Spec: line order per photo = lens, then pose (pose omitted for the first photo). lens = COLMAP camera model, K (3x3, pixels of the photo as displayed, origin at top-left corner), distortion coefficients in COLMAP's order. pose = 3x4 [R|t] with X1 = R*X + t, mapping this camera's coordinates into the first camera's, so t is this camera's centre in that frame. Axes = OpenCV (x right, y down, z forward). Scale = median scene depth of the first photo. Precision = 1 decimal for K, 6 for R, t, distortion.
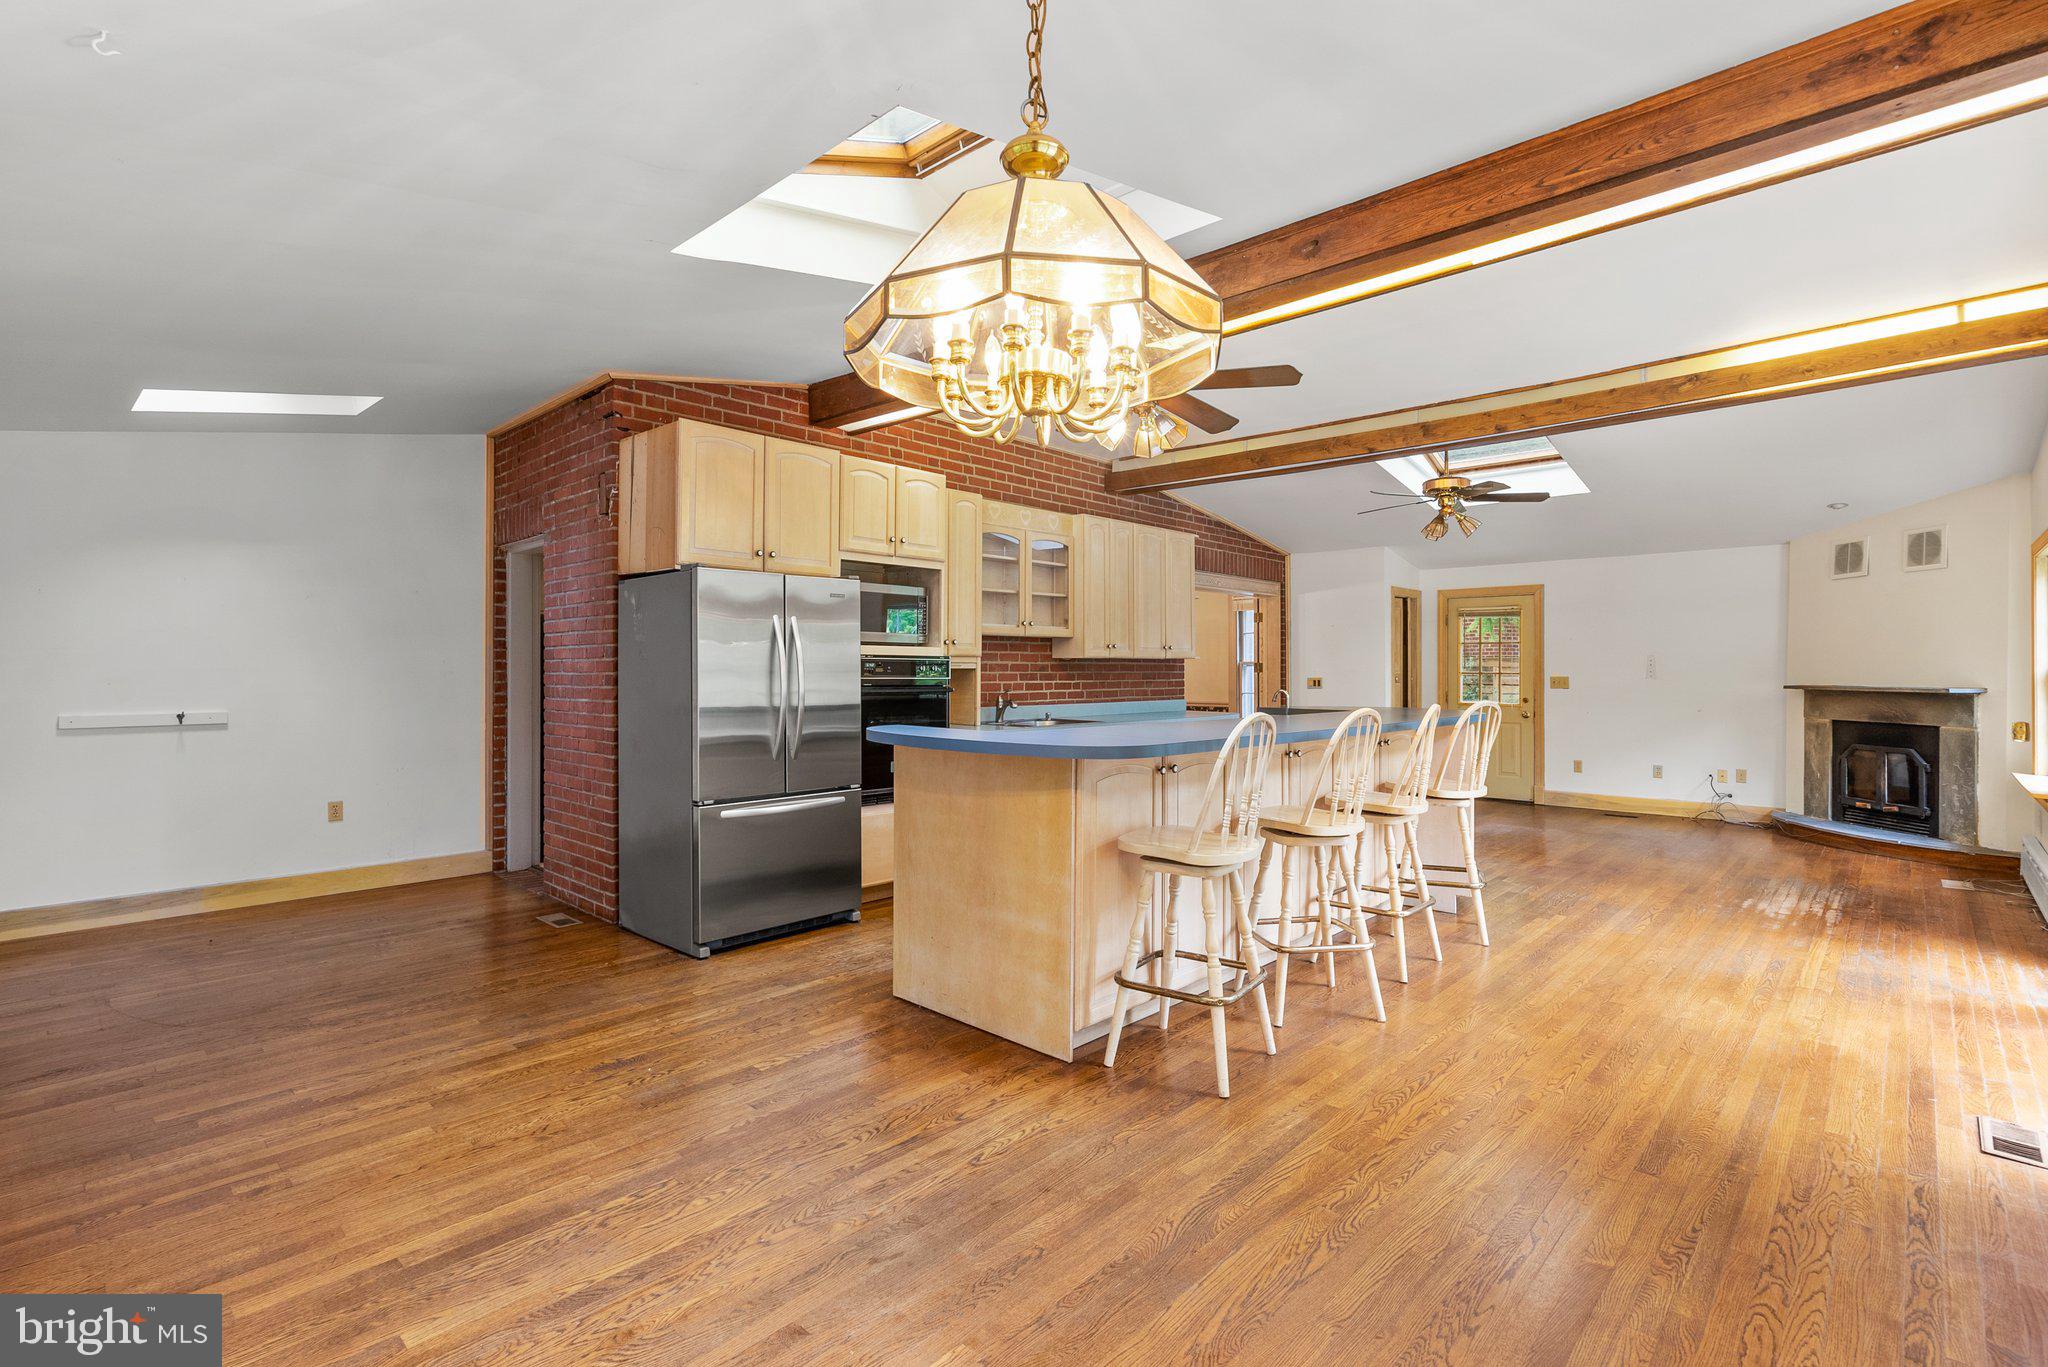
lens RADIAL K [[955.7, 0, 1024.0], [0, 955.7, 683.5], [0, 0, 1]] dist [0.000441, 0.000021]
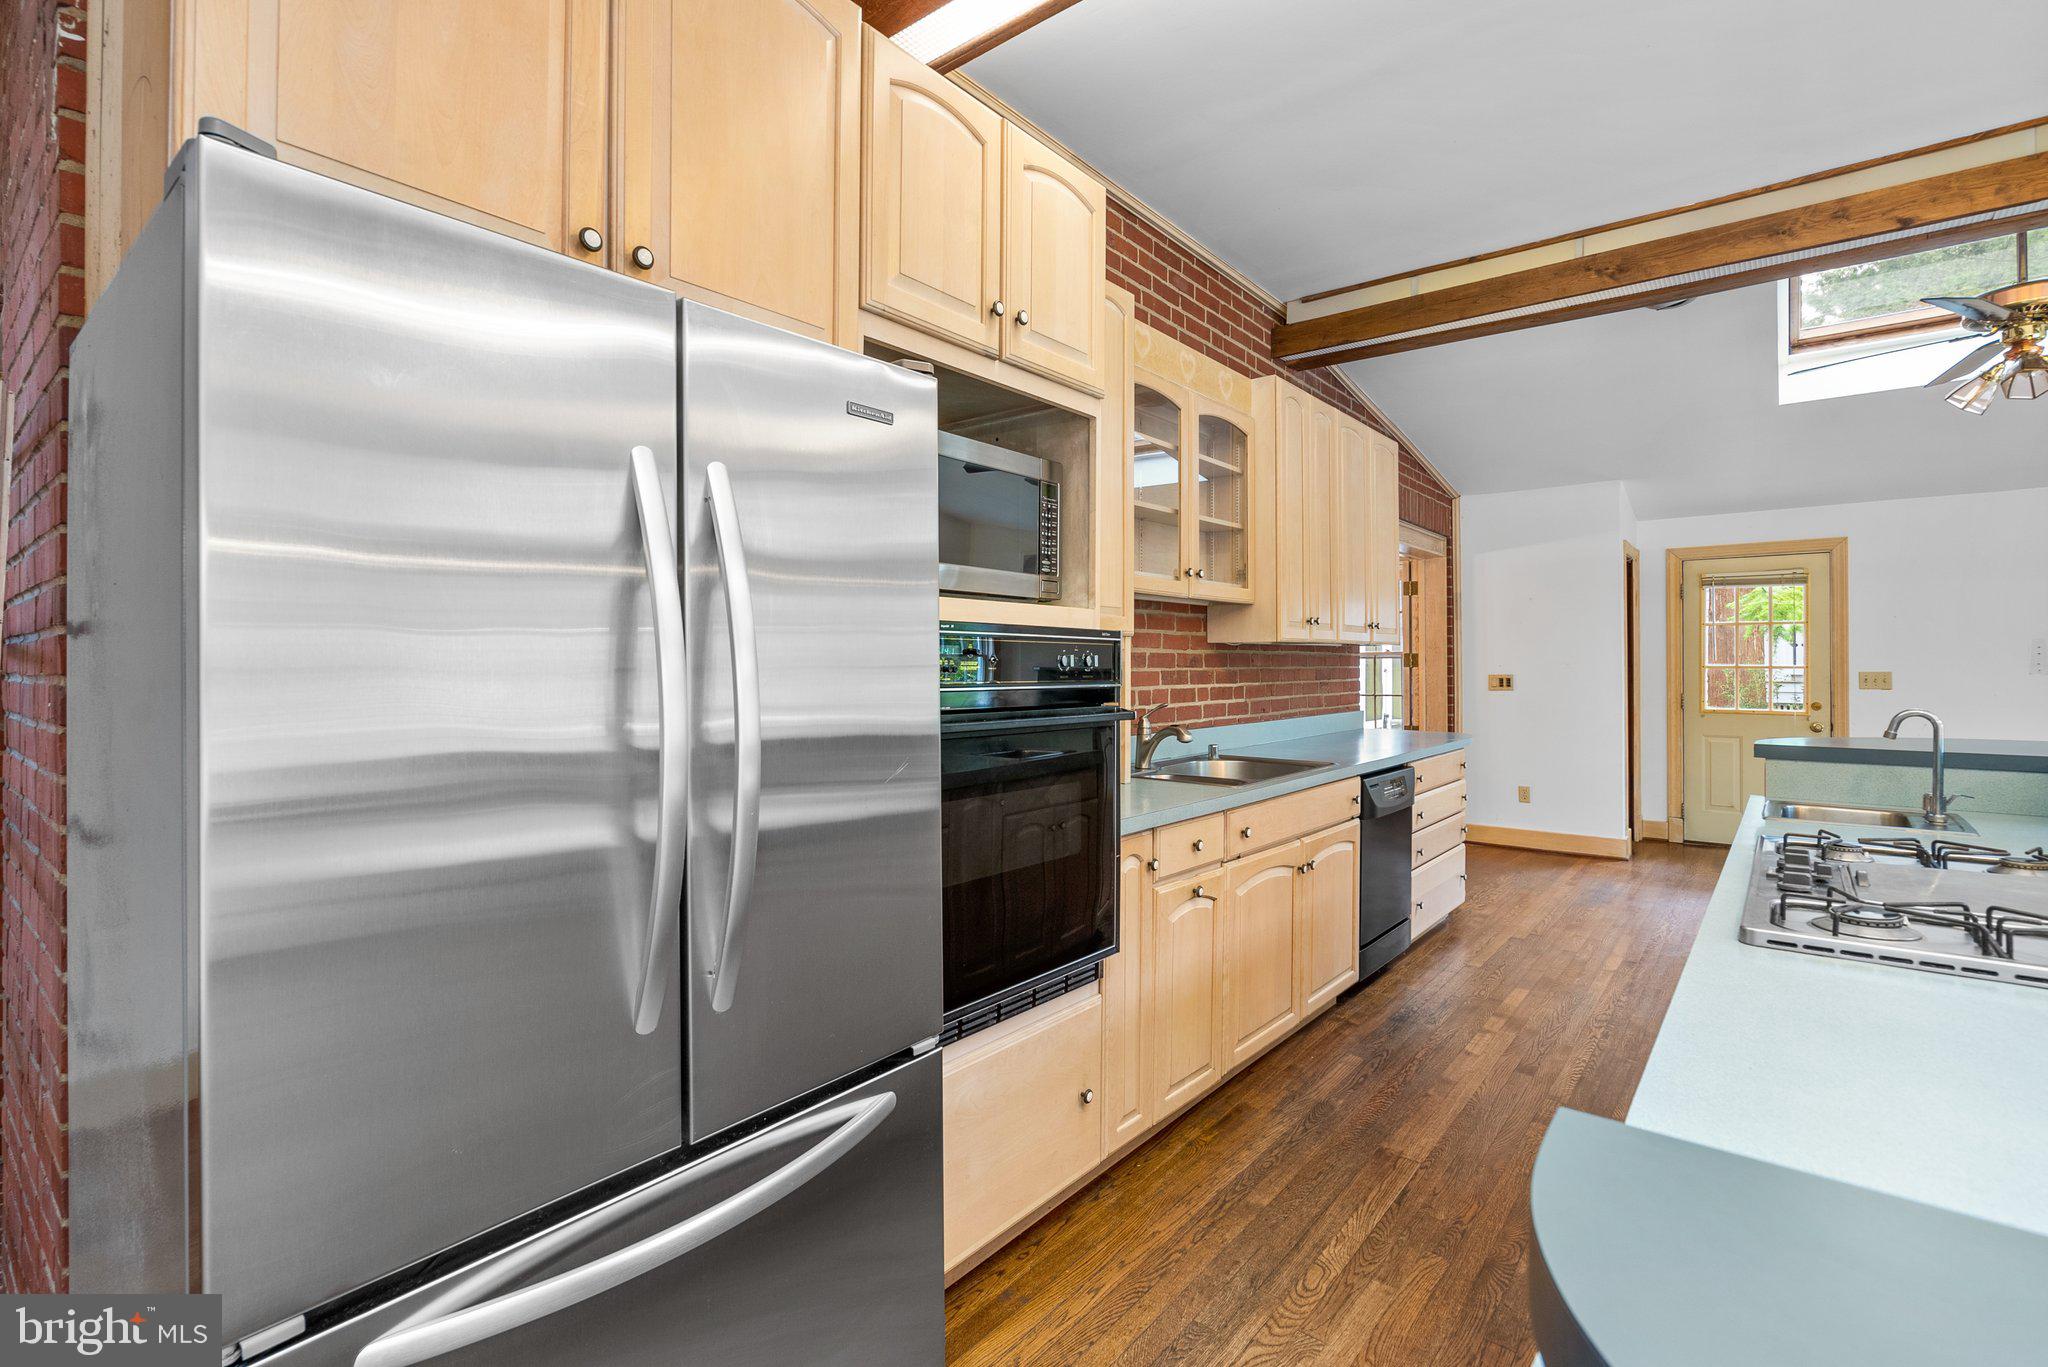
lens RADIAL K [[941.5, 0, 1033.2], [0, 941.5, 658.9], [0, 0, 1]] dist [-0.000018, 0.000205]
pose [[0.997046, -0.003339, 0.076738, -0.112060], [0.004949, 0.999771, -0.020807, -0.006597], [-0.076651, 0.021125, 0.996834, 0.473777]]
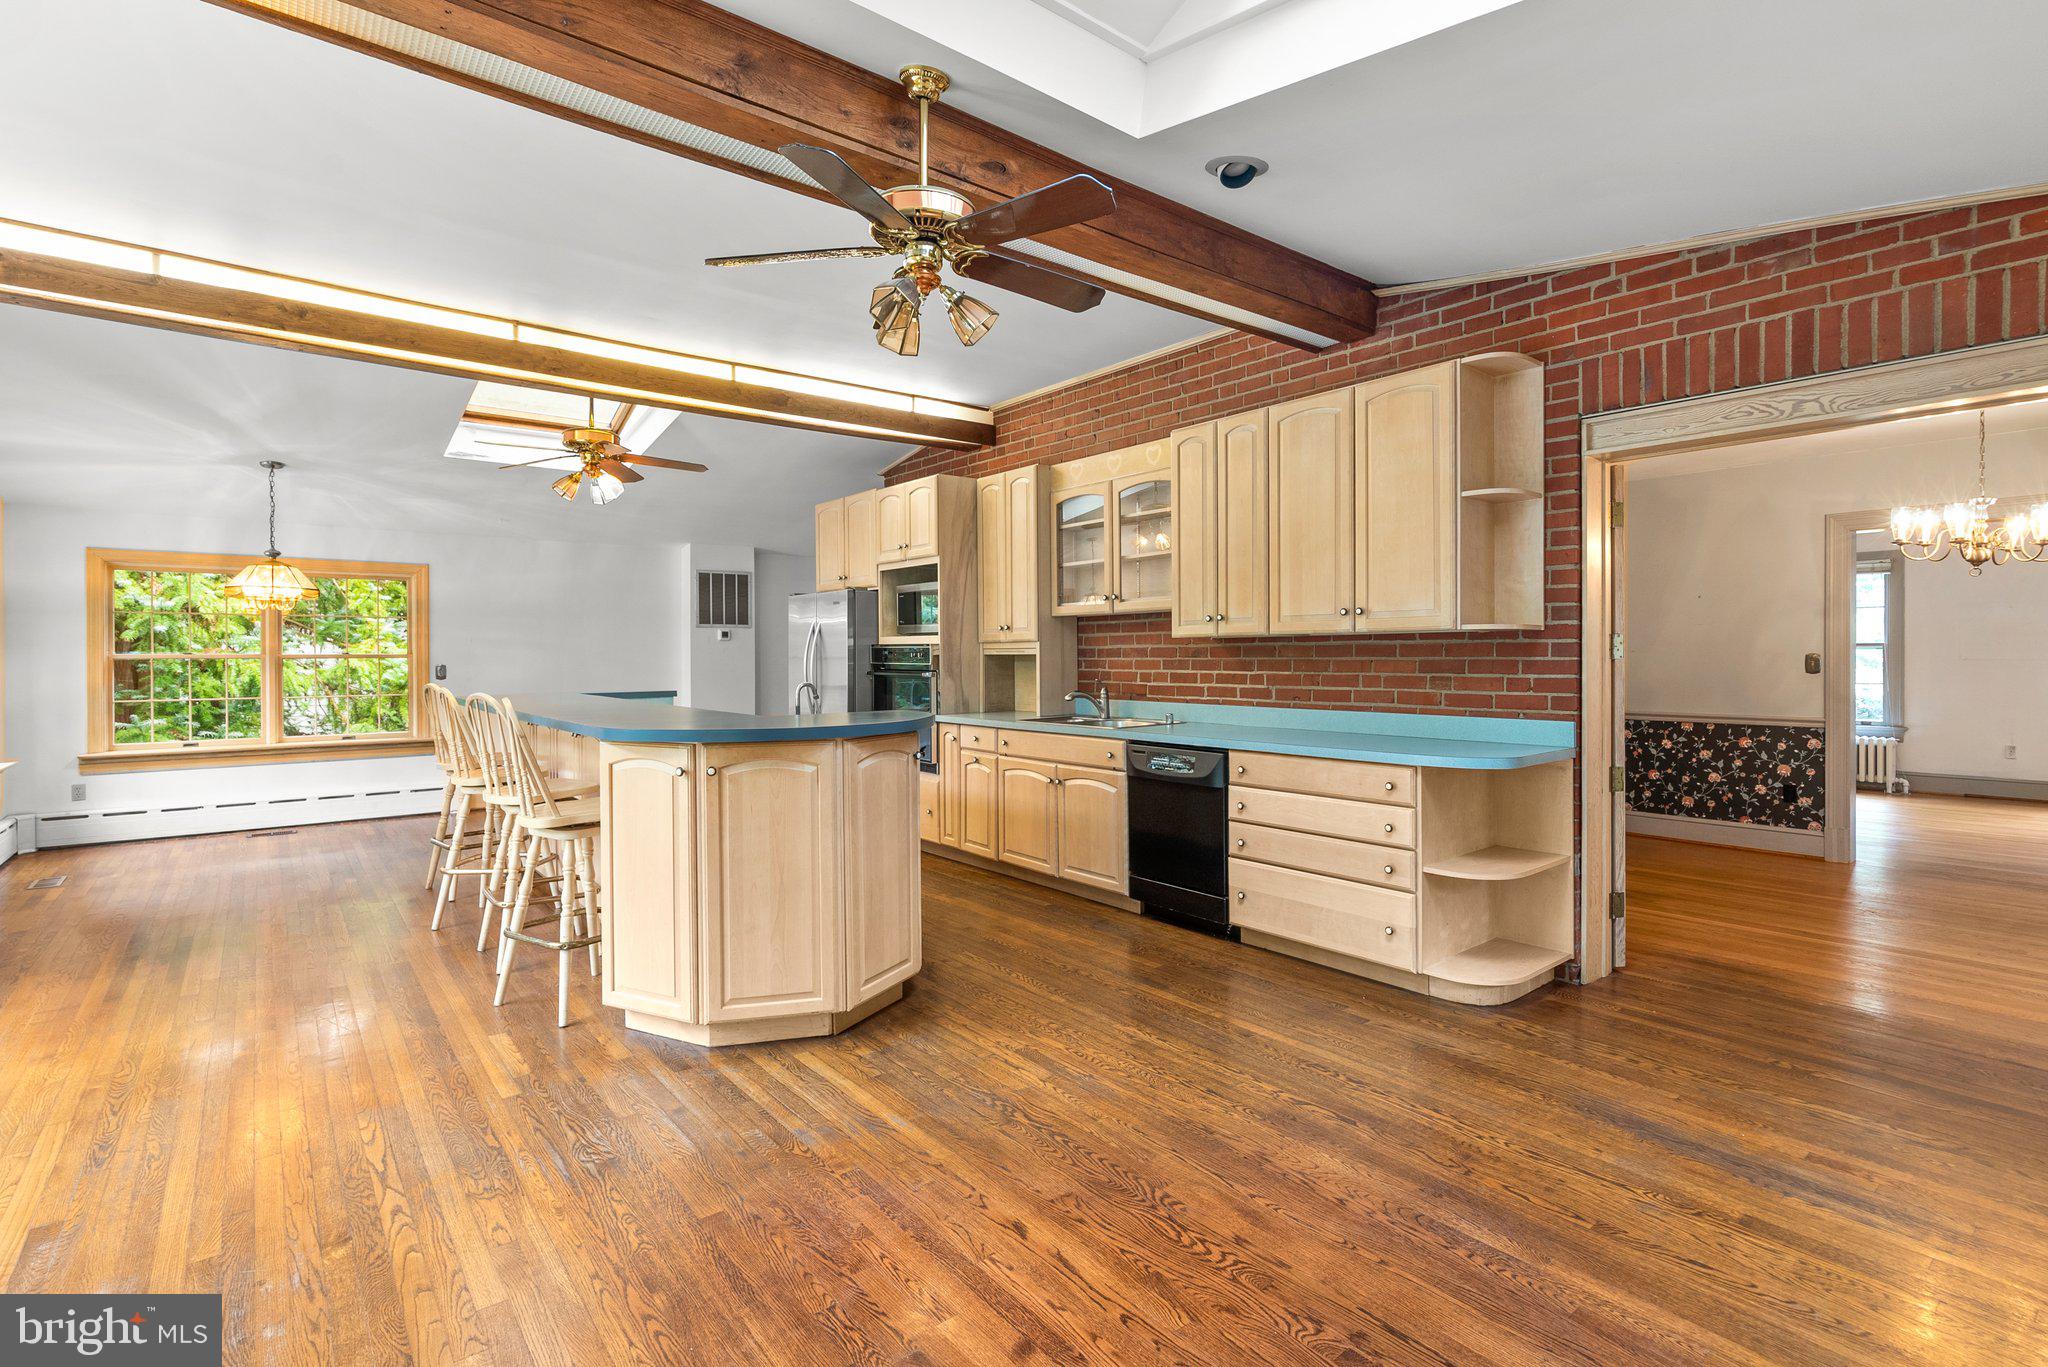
lens RADIAL K [[941.5, 0, 1033.2], [0, 941.5, 658.9], [0, 0, 1]] dist [-0.000018, 0.000205]
pose [[-0.121120, 0.003870, -0.992630, 0.736229], [-0.008080, 0.999955, 0.004884, -0.013816], [0.992605, 0.008612, -0.121084, 0.960254]]
